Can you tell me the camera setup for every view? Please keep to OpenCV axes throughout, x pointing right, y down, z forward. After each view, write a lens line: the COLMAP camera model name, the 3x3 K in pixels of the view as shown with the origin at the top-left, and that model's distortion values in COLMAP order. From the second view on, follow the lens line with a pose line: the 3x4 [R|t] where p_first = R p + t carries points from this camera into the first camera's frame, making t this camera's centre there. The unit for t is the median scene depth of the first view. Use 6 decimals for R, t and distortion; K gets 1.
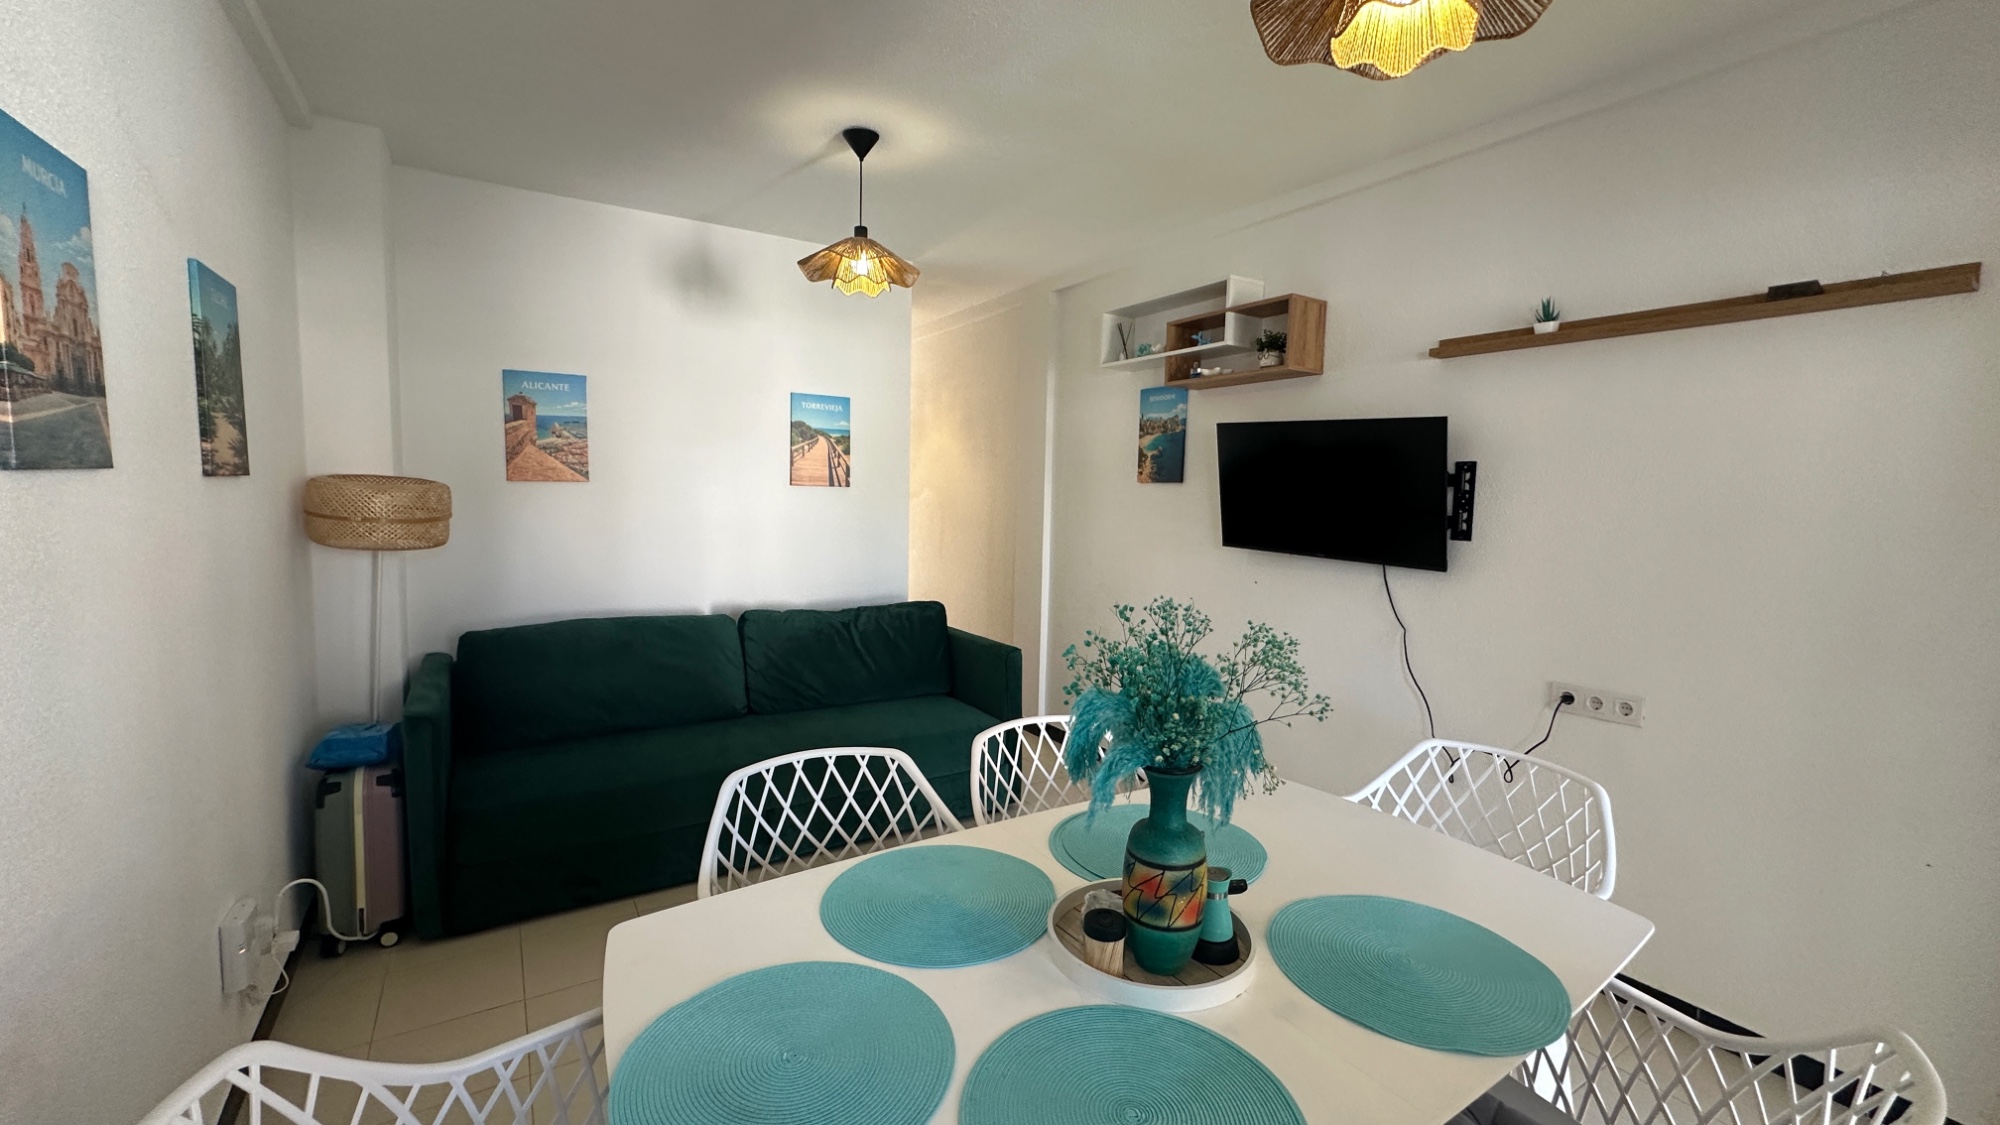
lens RADIAL K [[796.2, 0, 1002.6], [0, 796.2, 560.5], [0, 0, 1]] dist [-0.000140, -0.000197]
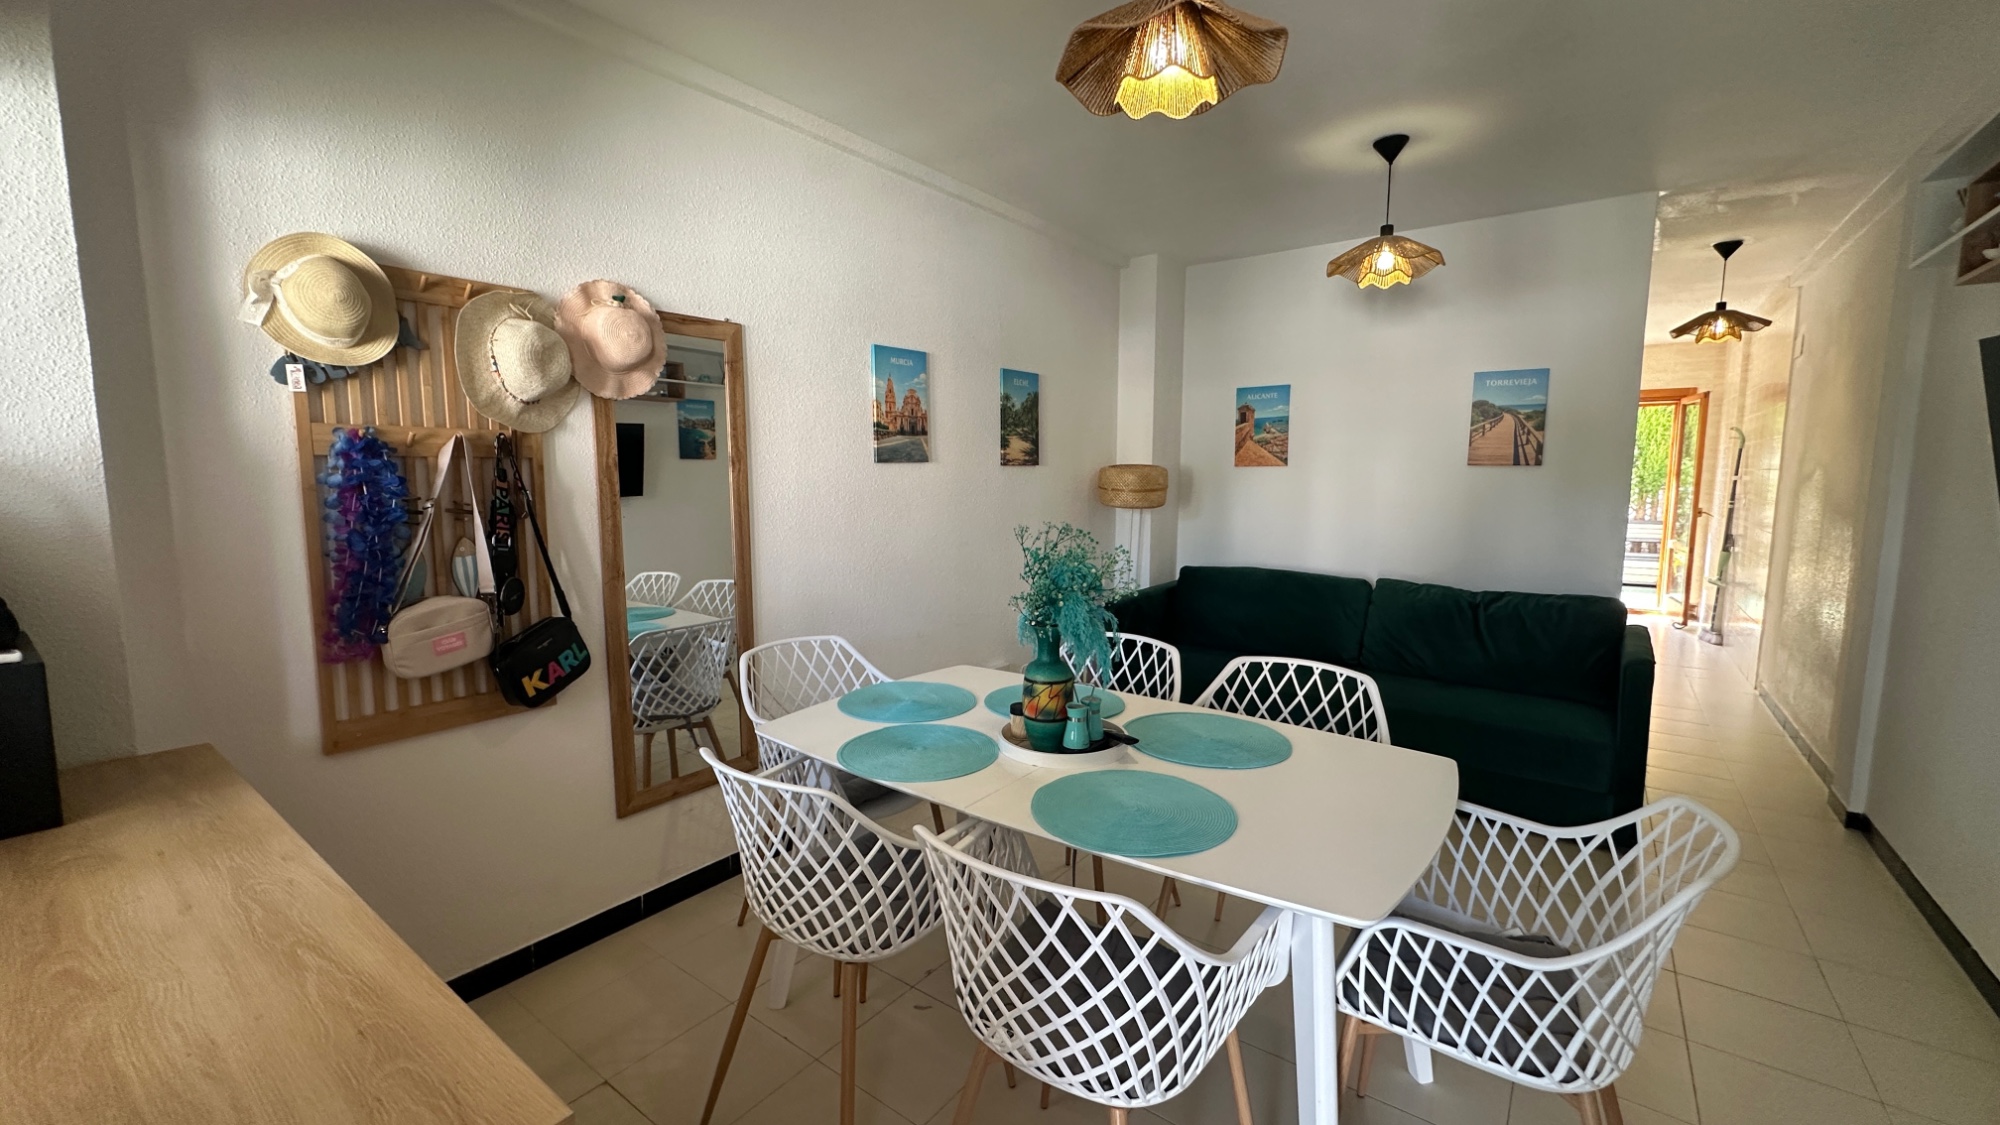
lens RADIAL K [[796.2, 0, 1002.6], [0, 796.2, 560.5], [0, 0, 1]] dist [-0.000140, -0.000197]
pose [[0.366899, 0.084759, -0.926391, 0.556032], [-0.076445, 0.995220, 0.060780, 0.011641], [0.927115, 0.048518, 0.371624, 0.099138]]
